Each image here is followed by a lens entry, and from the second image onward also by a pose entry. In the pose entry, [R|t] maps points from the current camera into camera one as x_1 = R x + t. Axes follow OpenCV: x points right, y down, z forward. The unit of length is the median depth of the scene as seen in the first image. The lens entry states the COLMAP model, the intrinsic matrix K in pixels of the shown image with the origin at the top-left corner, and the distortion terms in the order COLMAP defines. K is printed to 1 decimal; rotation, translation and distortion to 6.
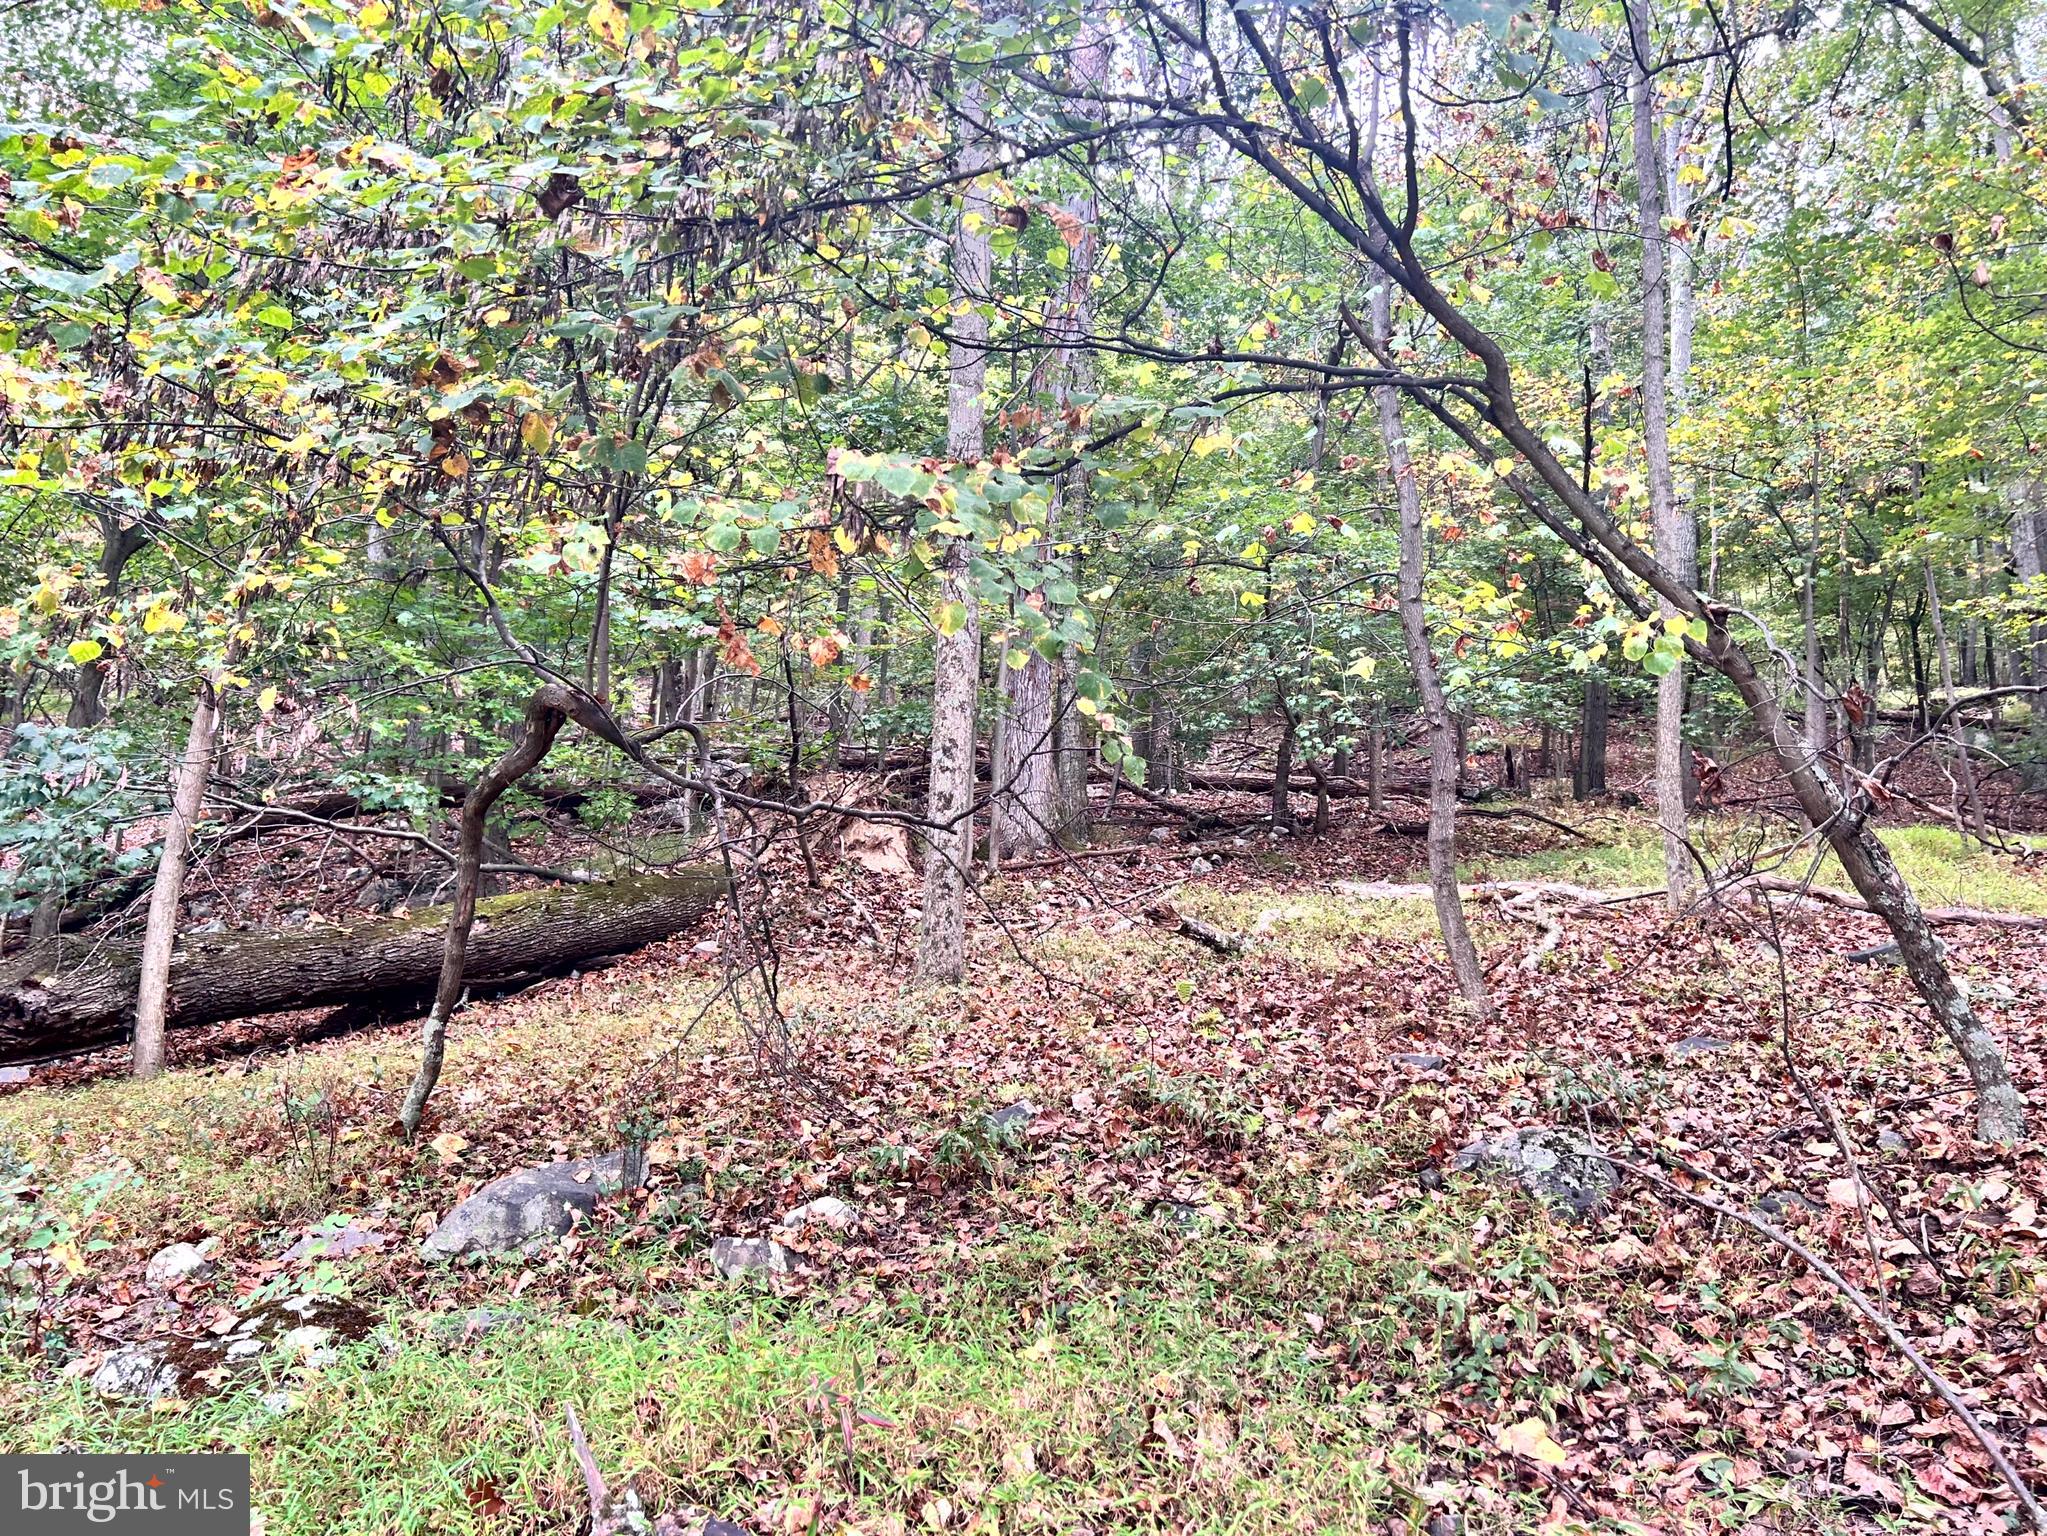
lens RADIAL K [[1537.9, 0, 1027.2], [0, 1537.9, 789.8], [0, 0, 1]] dist [0.062354, -0.067861]
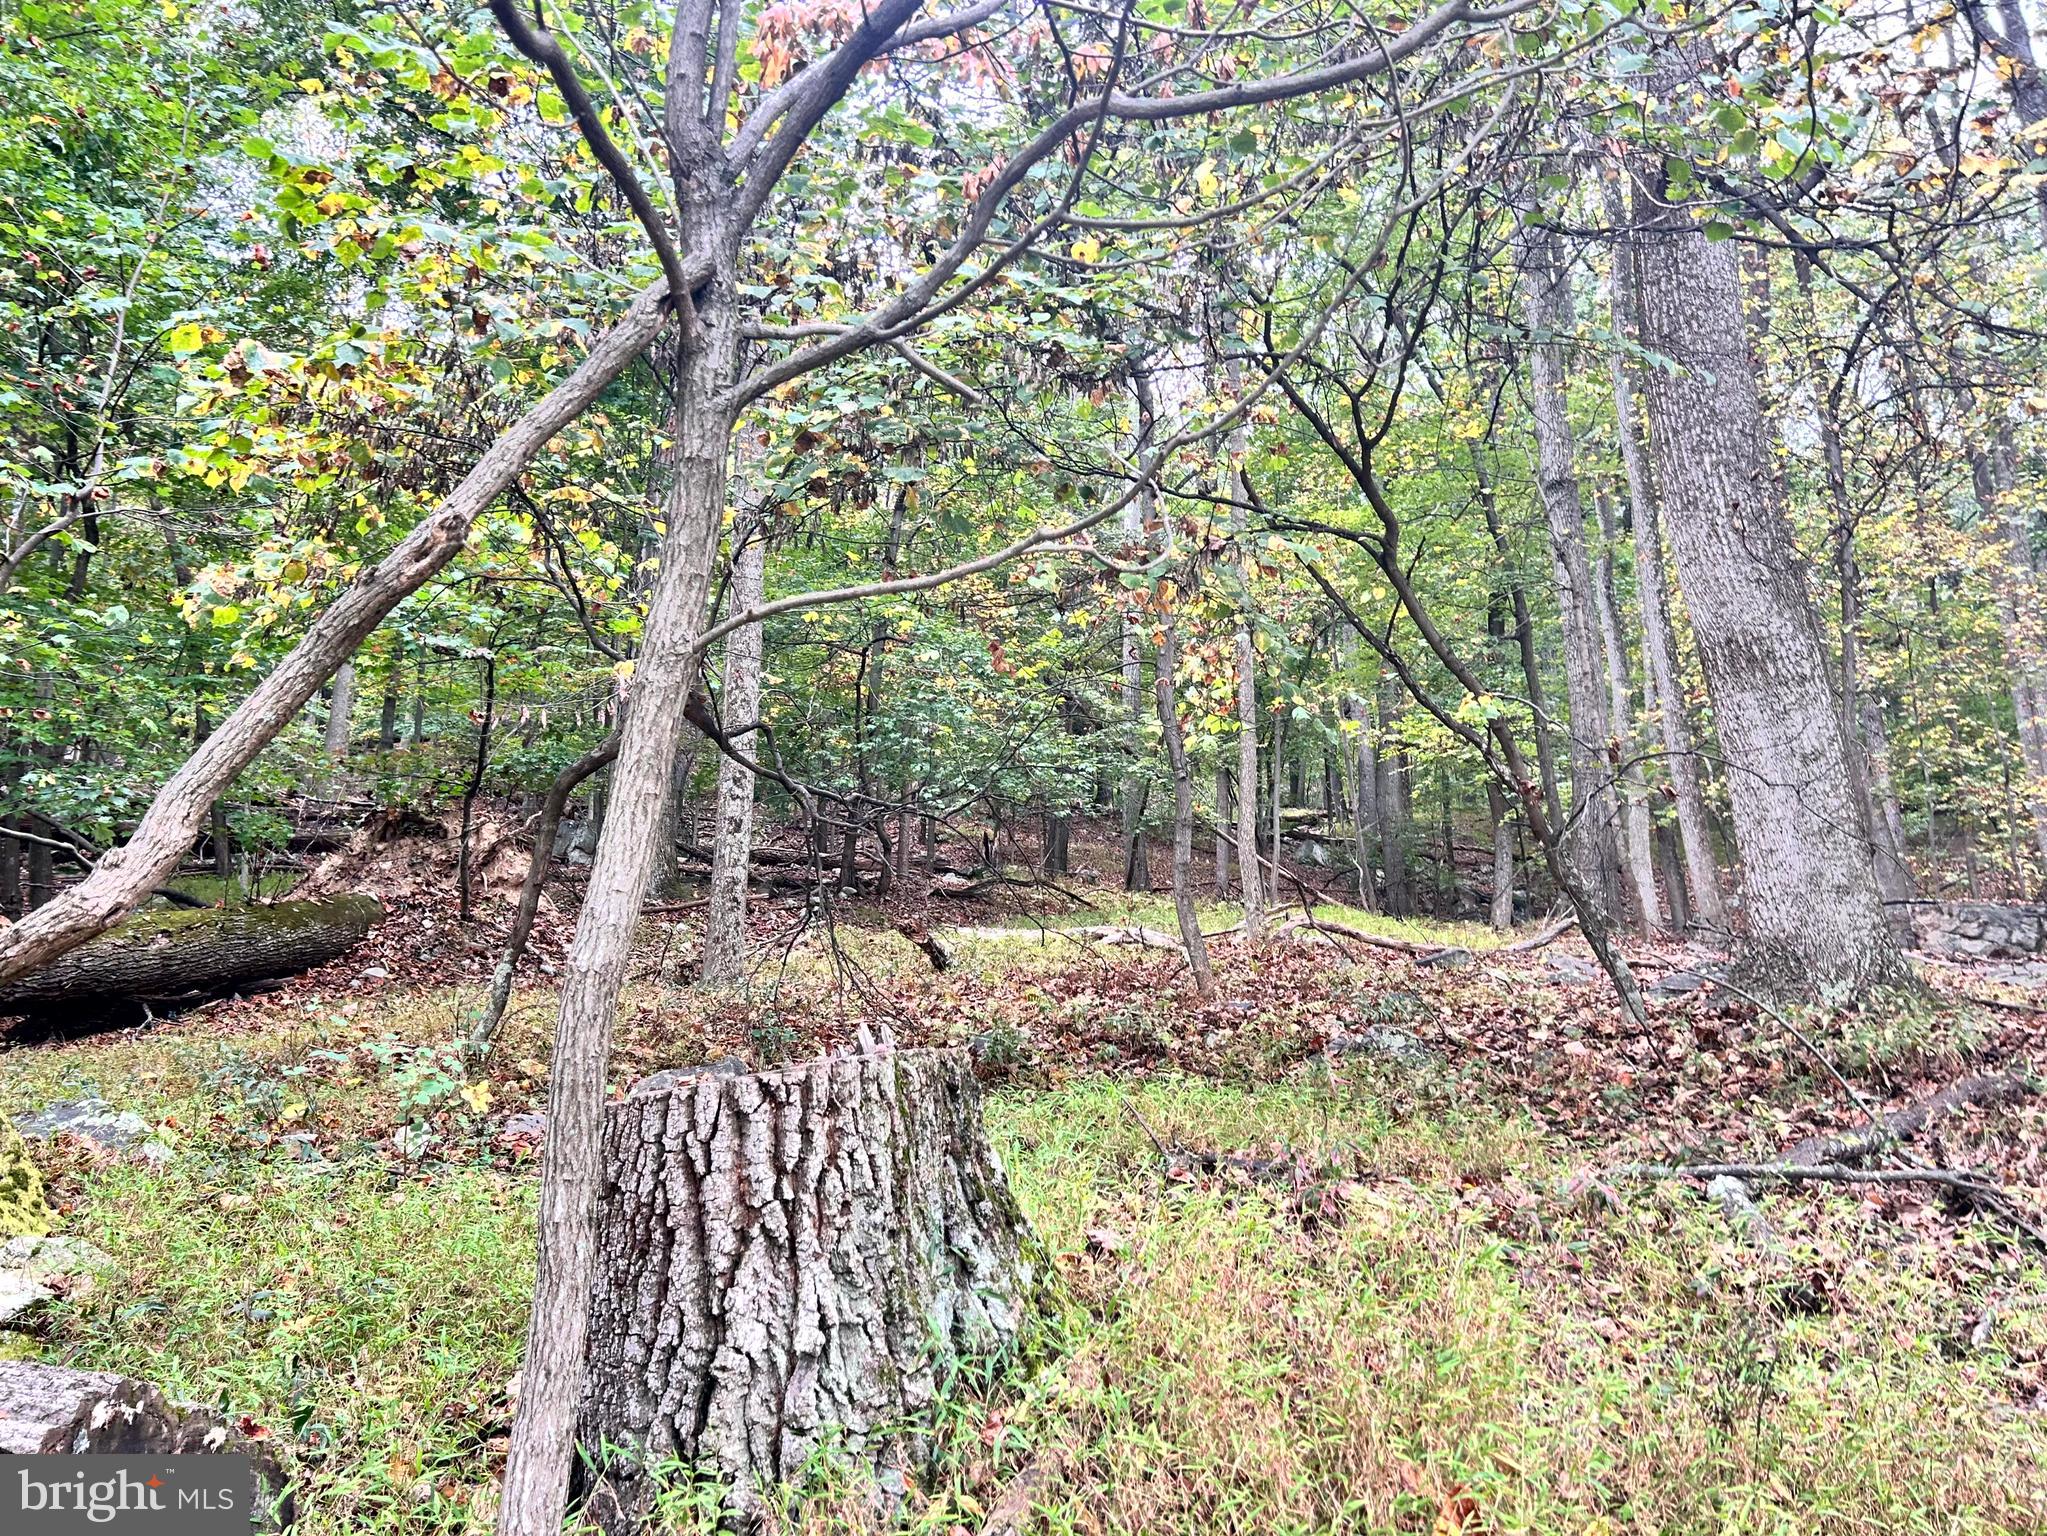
lens RADIAL K [[1540.2, 0, 1044.3], [0, 1540.2, 812.0], [0, 0, 1]] dist [0.002257, 0.001475]
pose [[0.923917, 0.054444, 0.378700, -0.561708], [-0.037147, 0.997912, -0.052837, 0.100551], [-0.380786, 0.034750, 0.924010, -0.271912]]
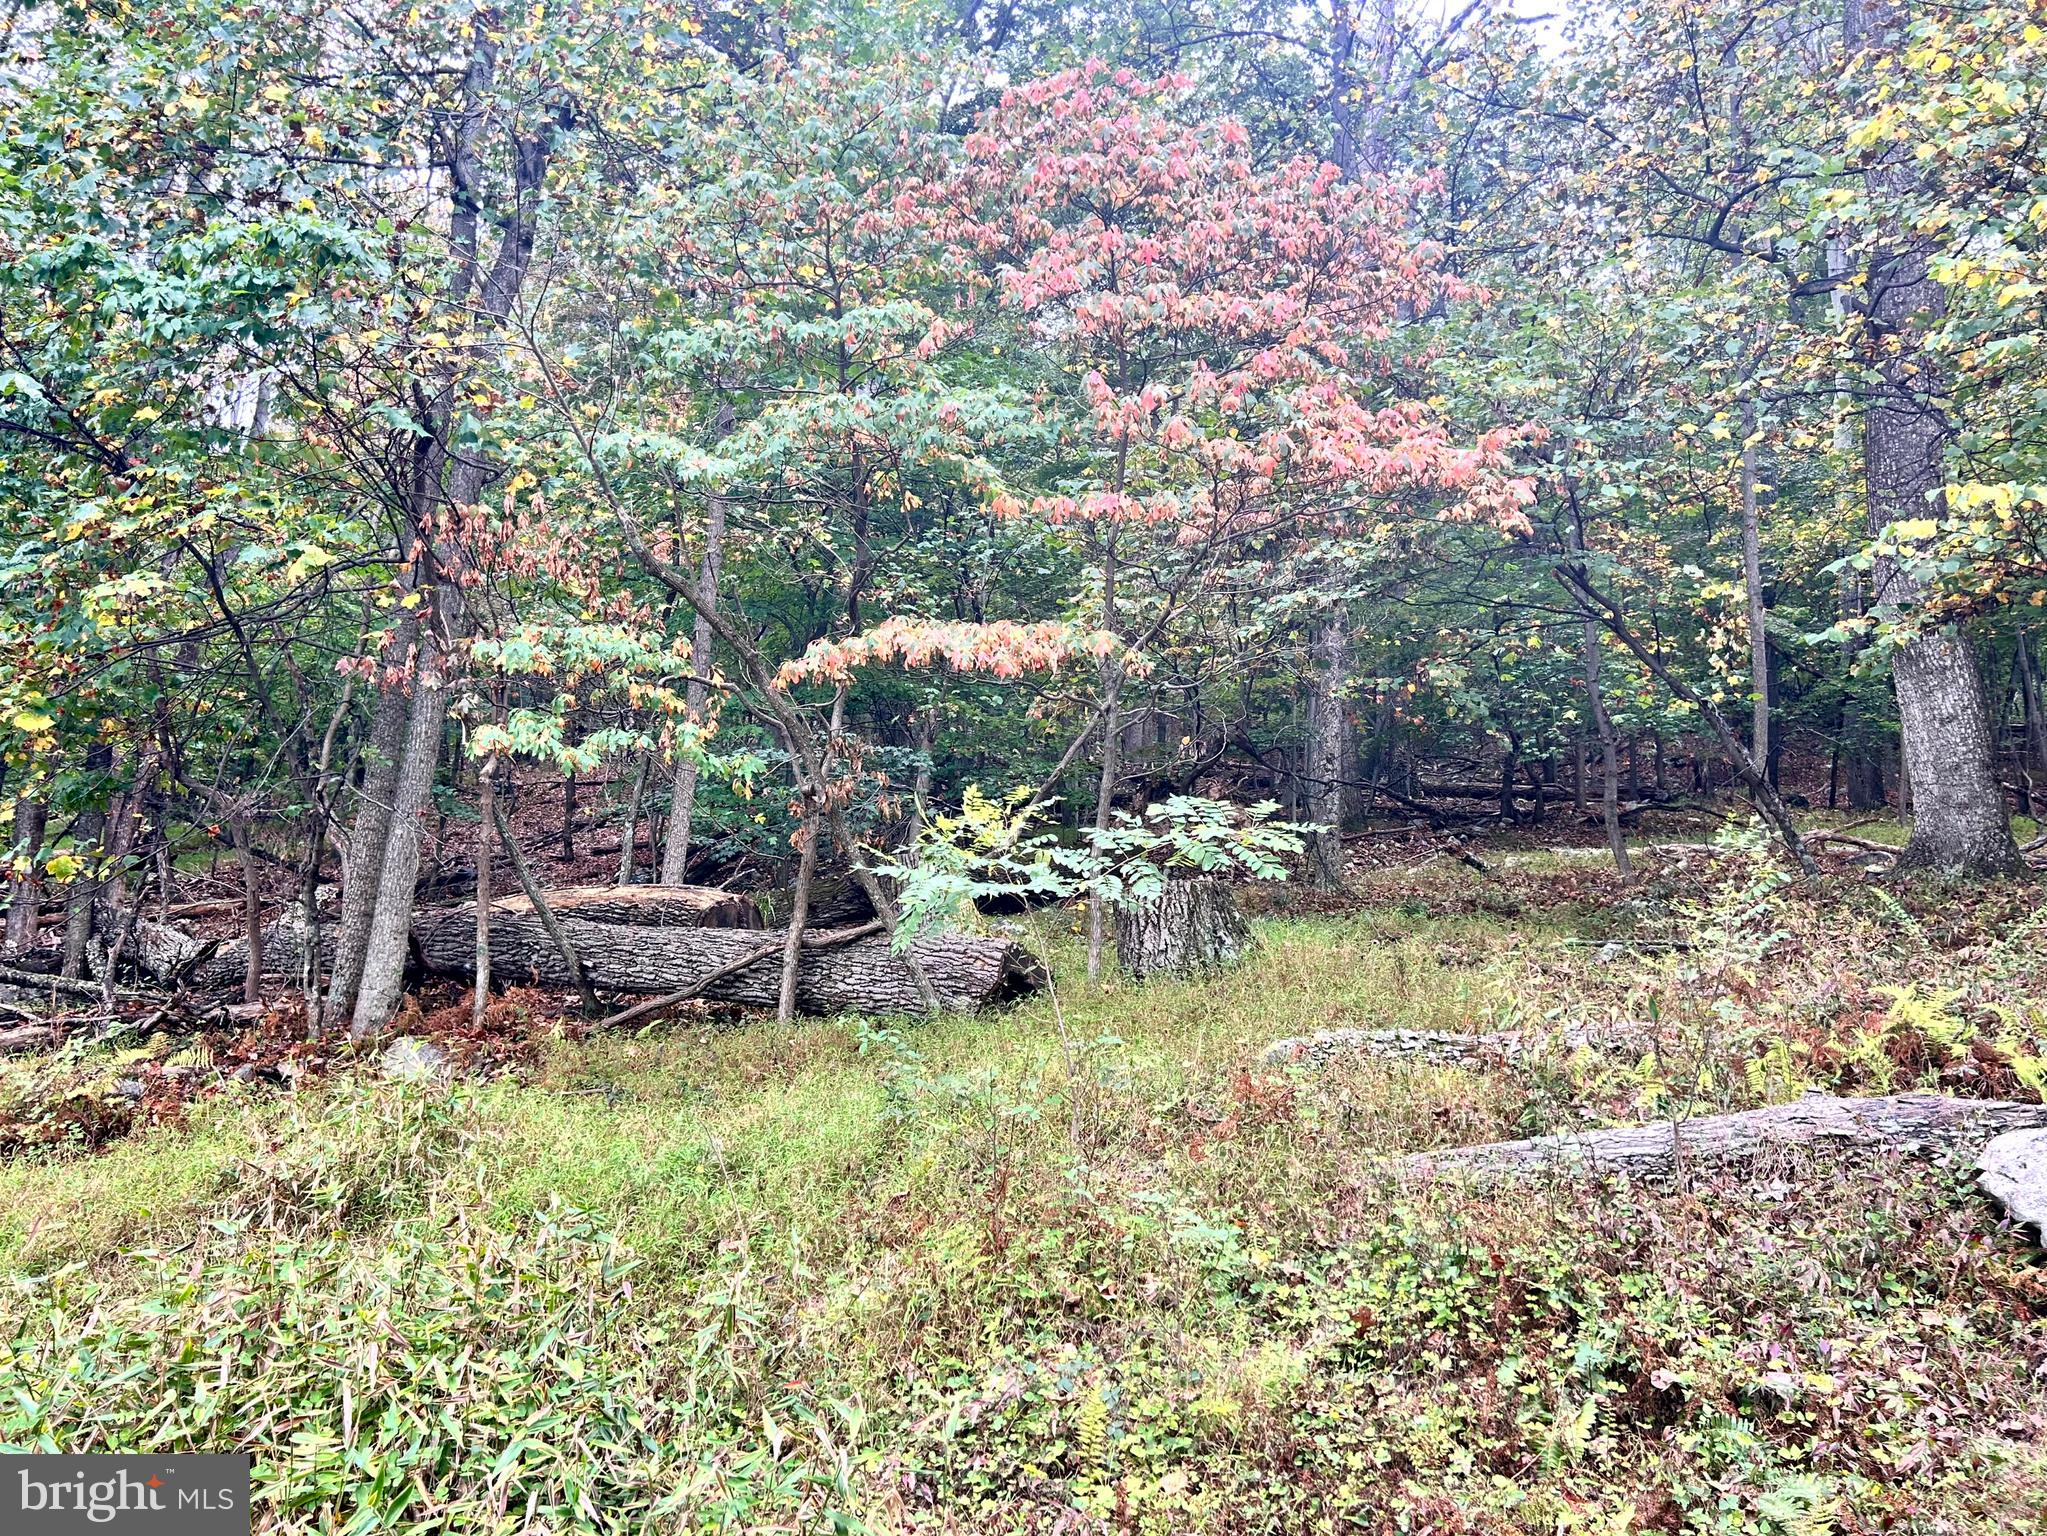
lens RADIAL K [[1505.0, 0, 973.3], [0, 1505.0, 762.9], [0, 0, 1]] dist [-0.015163, -0.001257]
pose [[0.986403, -0.010025, -0.164040, -0.365063], [0.004895, 0.999487, -0.031647, 0.066022], [0.164273, 0.030414, 0.985946, -1.704709]]
